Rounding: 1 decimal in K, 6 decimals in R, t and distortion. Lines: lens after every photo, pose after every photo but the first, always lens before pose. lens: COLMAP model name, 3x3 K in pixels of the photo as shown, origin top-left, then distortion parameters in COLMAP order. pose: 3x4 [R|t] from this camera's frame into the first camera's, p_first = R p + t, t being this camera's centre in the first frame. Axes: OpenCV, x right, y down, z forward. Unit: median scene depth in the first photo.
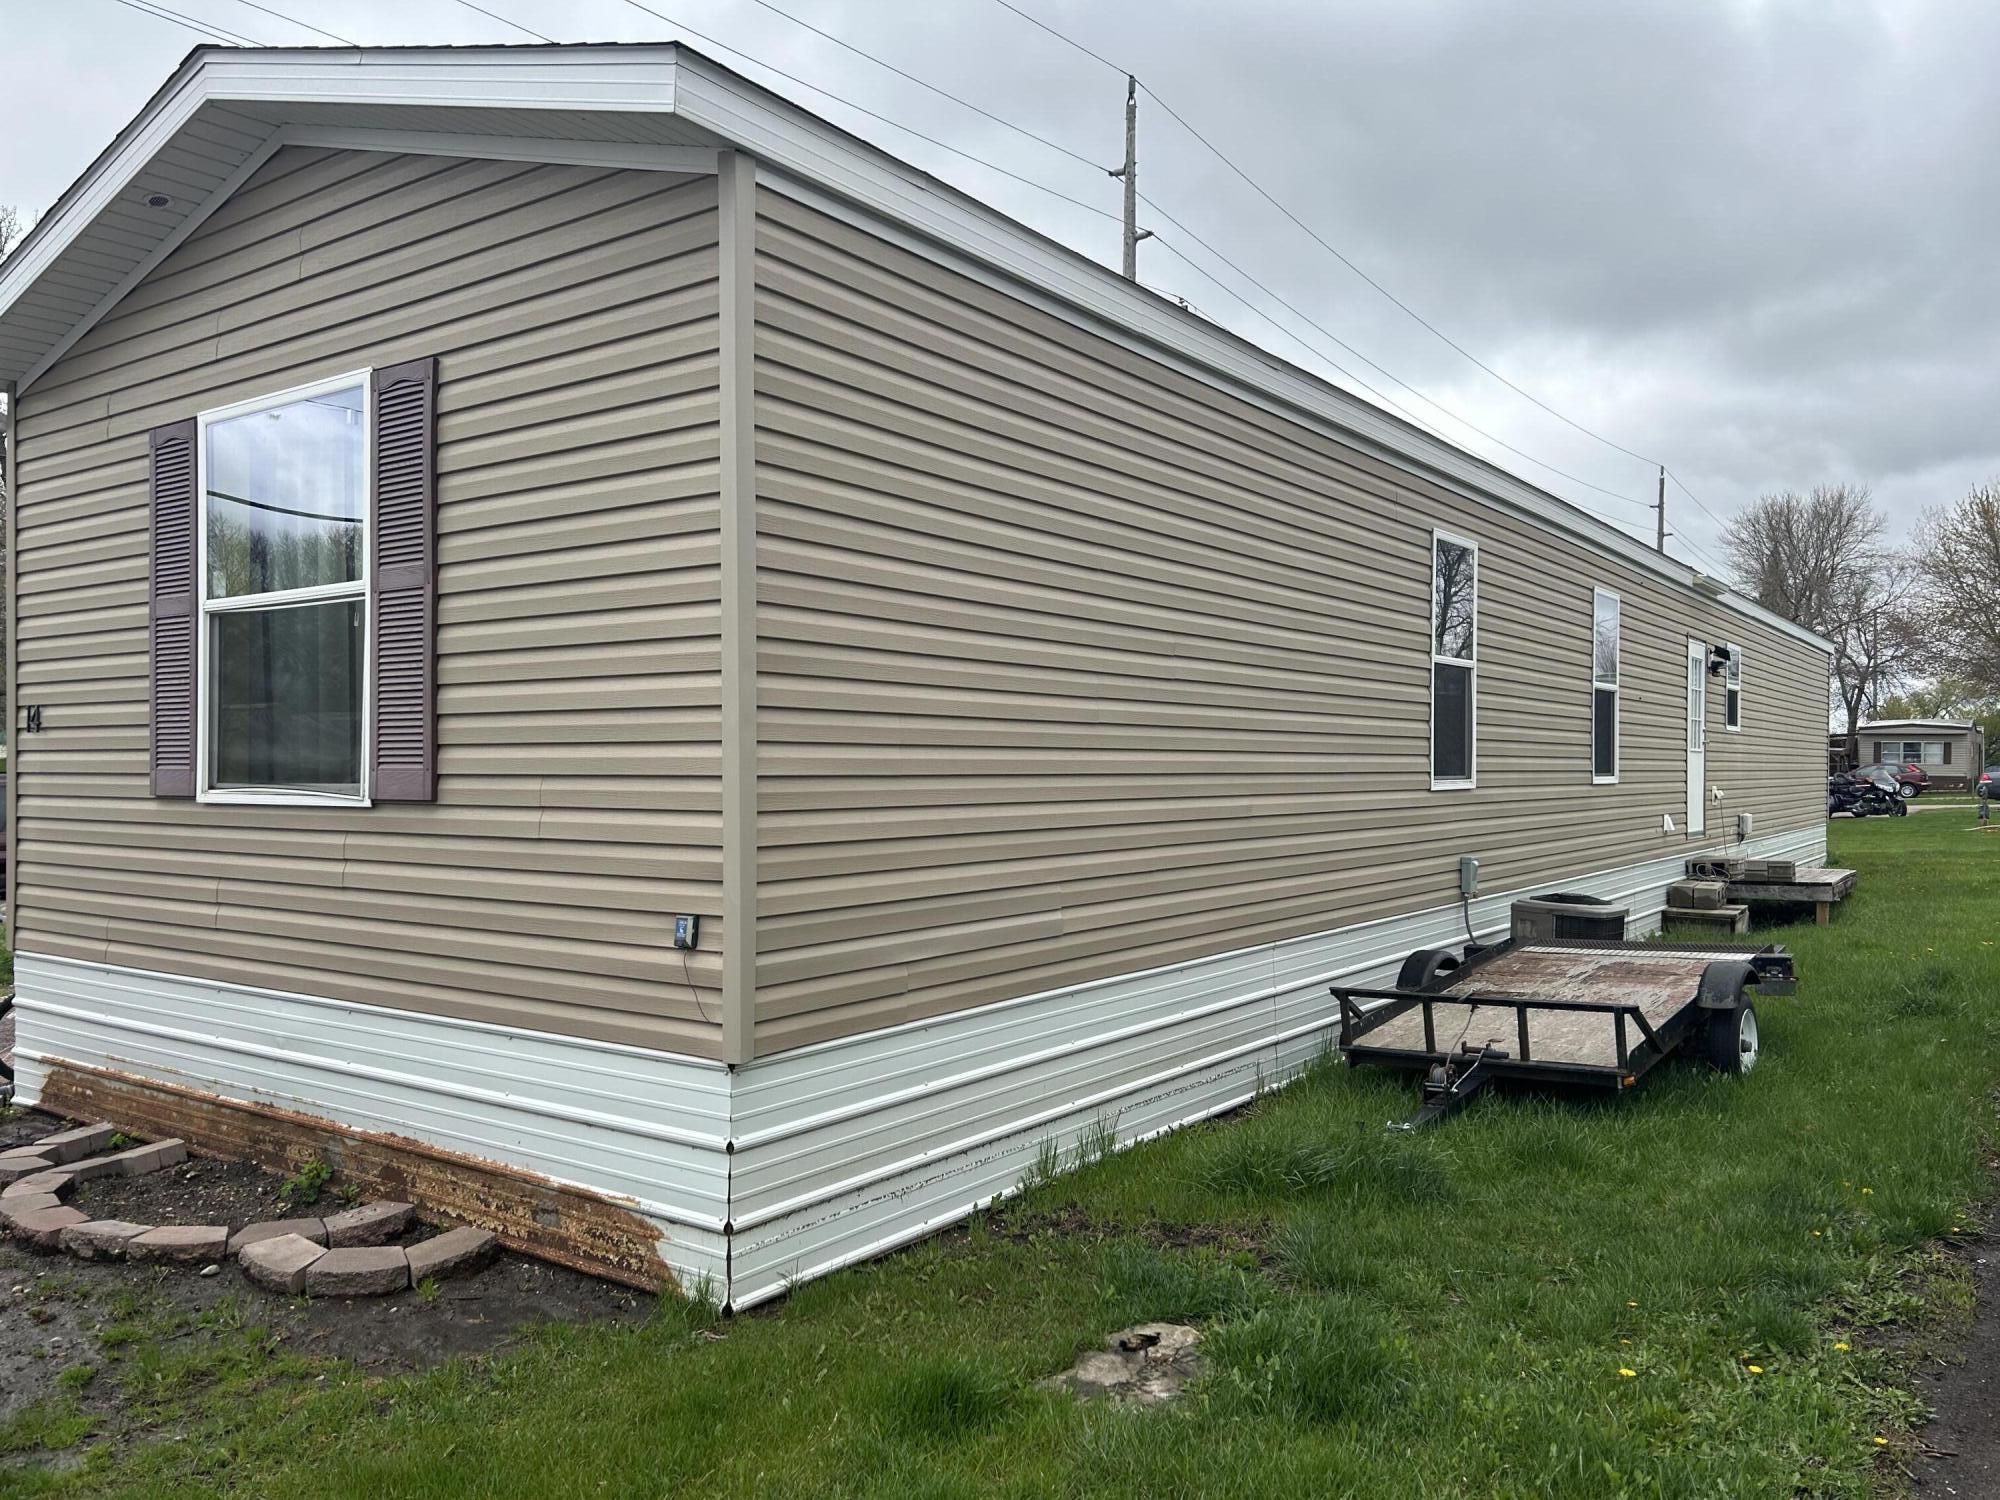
lens RADIAL K [[1511.1, 0, 1004.6], [0, 1511.1, 756.8], [0, 0, 1]] dist [0.049422, -0.036138]
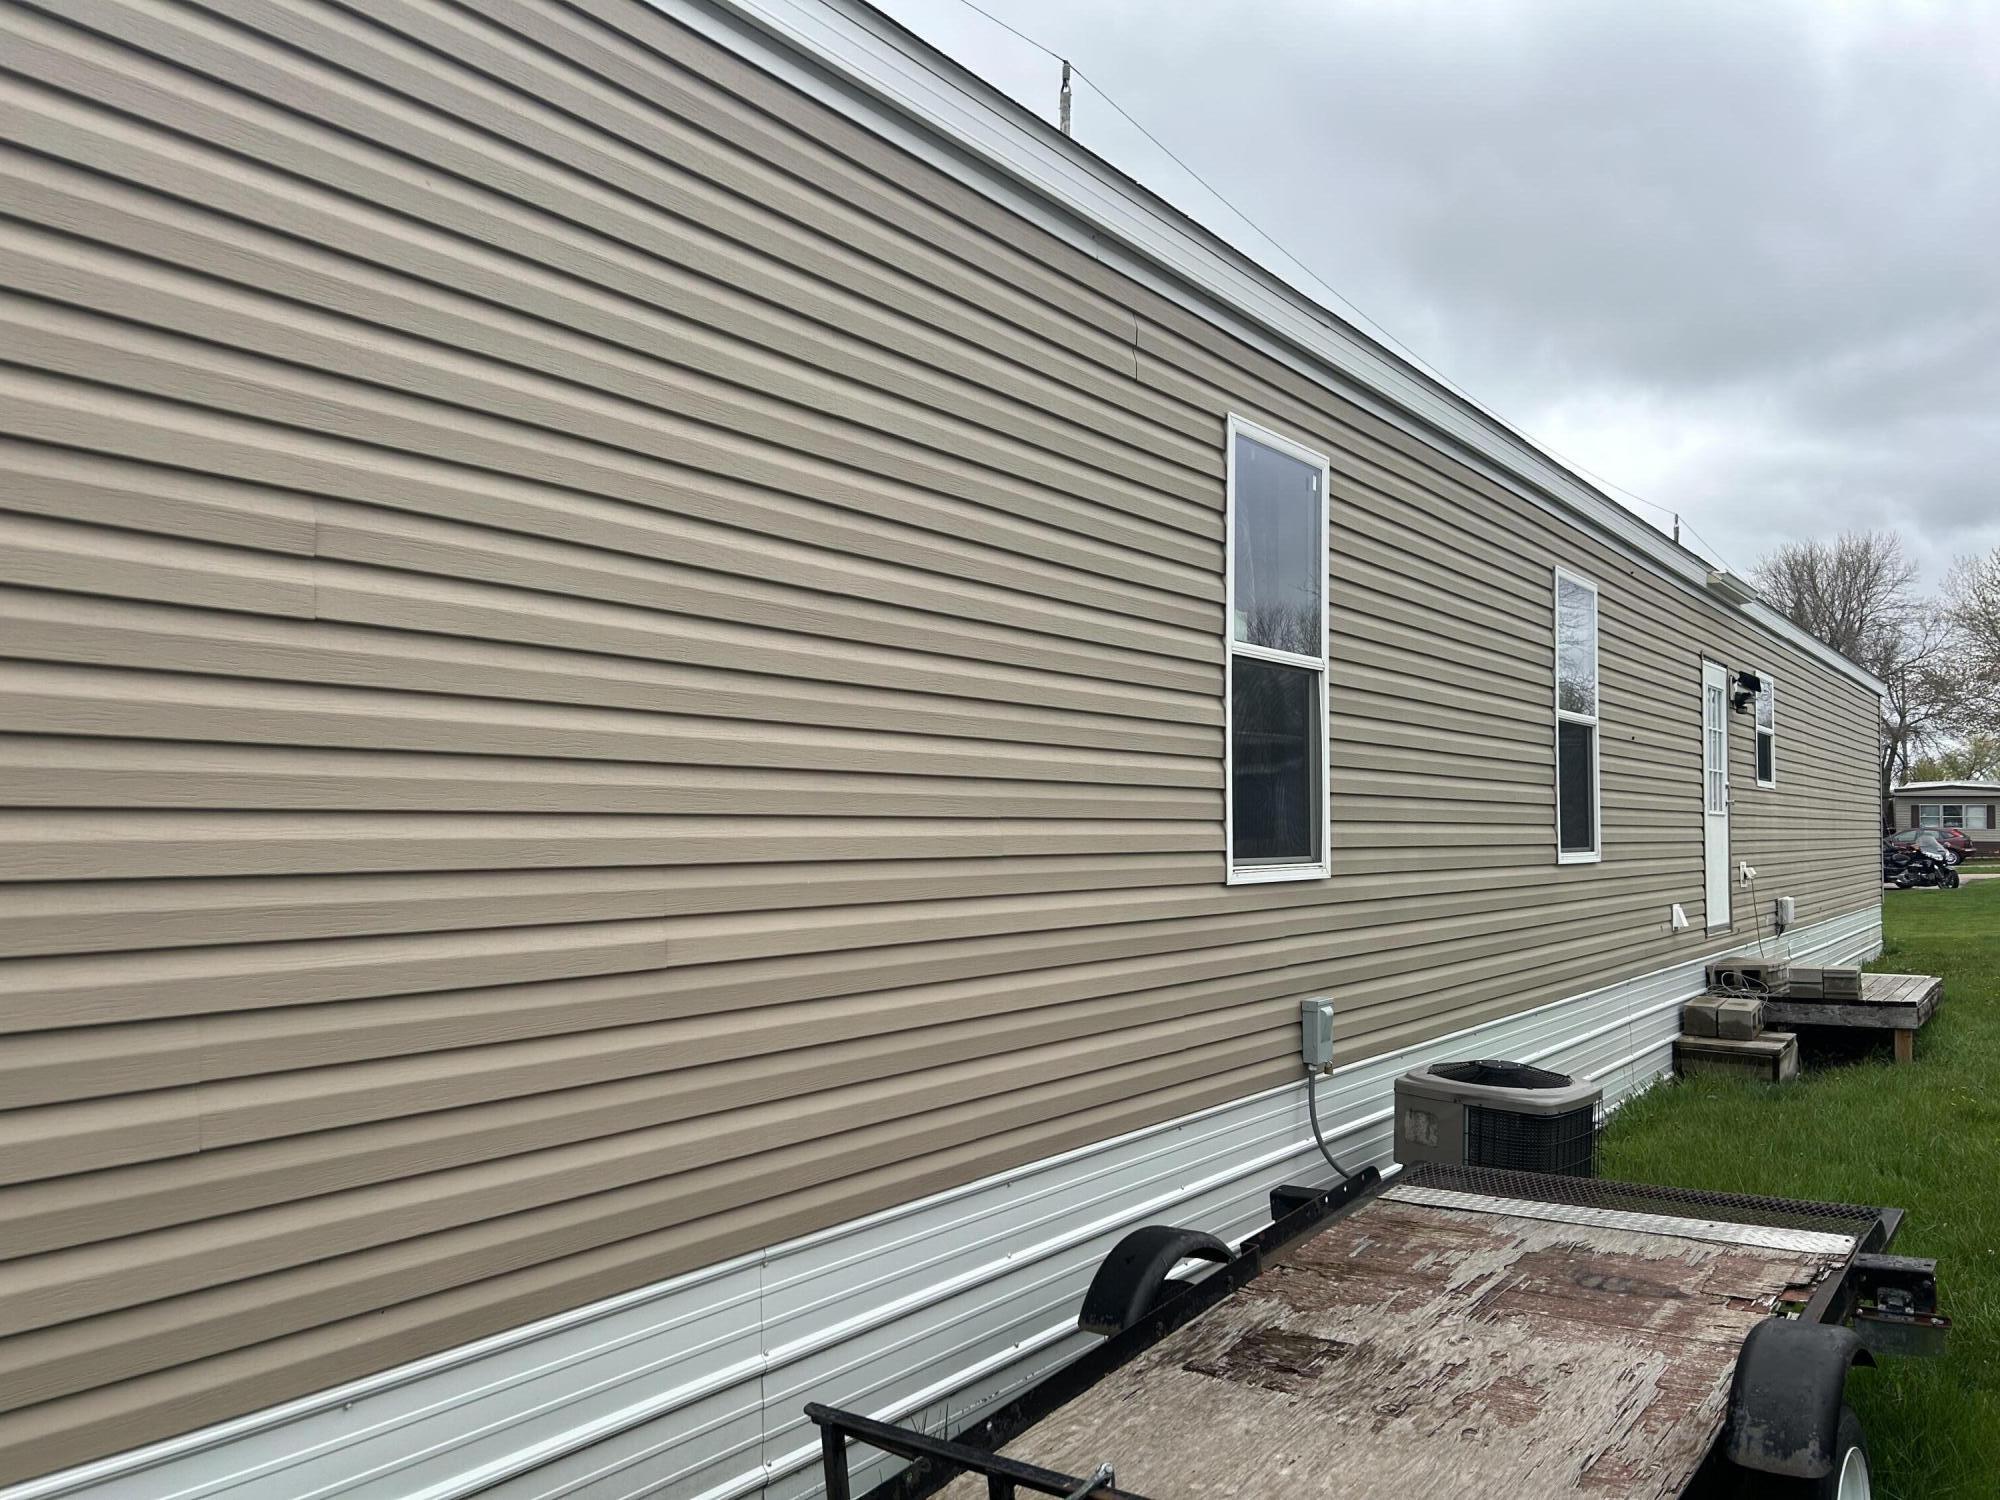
lens RADIAL K [[1511.1, 0, 985.9], [0, 1511.1, 751.8], [0, 0, 1]] dist [0.049422, -0.036138]
pose [[0.999757, -0.001218, -0.022022, 0.129659], [0.000228, 0.998991, -0.044906, -0.001029], [0.022055, 0.044890, 0.998748, 0.282355]]
